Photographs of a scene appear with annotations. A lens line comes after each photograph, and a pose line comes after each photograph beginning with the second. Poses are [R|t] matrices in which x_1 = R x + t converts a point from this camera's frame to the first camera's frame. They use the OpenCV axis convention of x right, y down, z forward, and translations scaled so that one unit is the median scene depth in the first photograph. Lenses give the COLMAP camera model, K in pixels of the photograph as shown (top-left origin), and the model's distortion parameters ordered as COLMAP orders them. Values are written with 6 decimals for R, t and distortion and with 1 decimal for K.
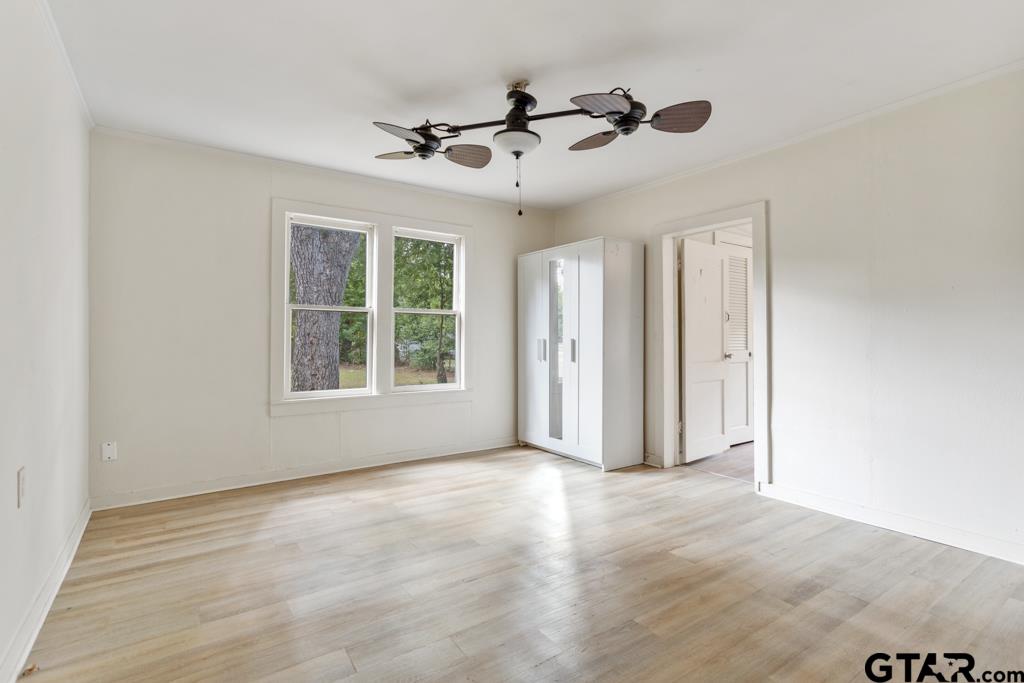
lens RADIAL K [[490.9, 0, 520.0], [0, 490.9, 335.9], [0, 0, 1]] dist [-0.001112, 0.000859]
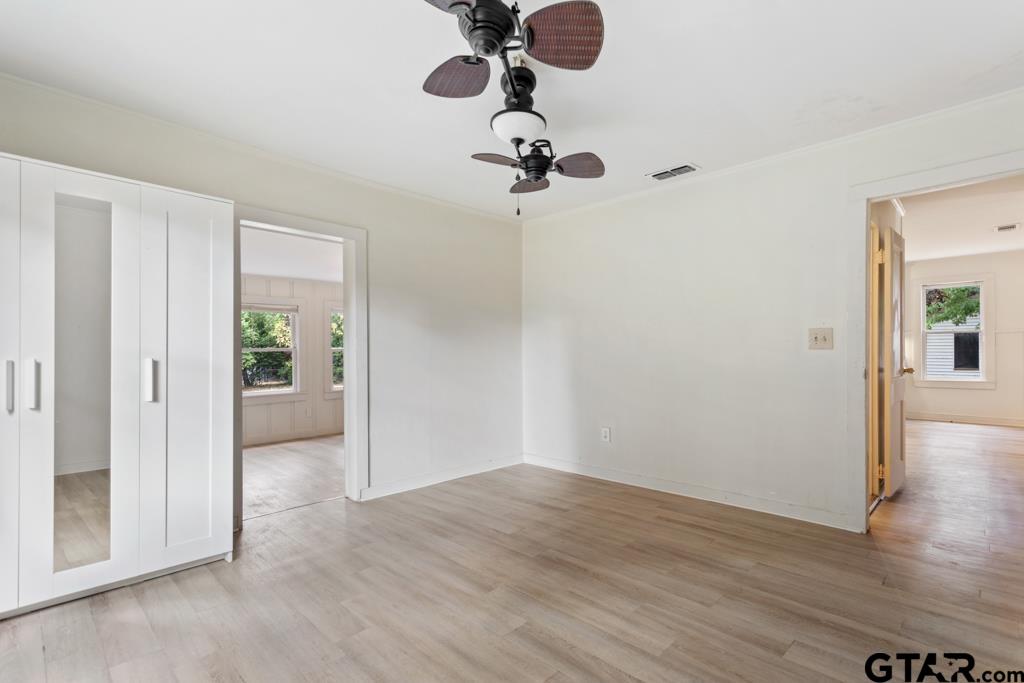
lens RADIAL K [[490.9, 0, 521.0], [0, 490.9, 346.7], [0, 0, 1]] dist [-0.001112, 0.000859]
pose [[-0.181991, 0.009502, 0.983254, -0.779145], [0.004893, 0.999950, -0.008757, -0.004961], [-0.983288, 0.003217, -0.182028, 1.051215]]
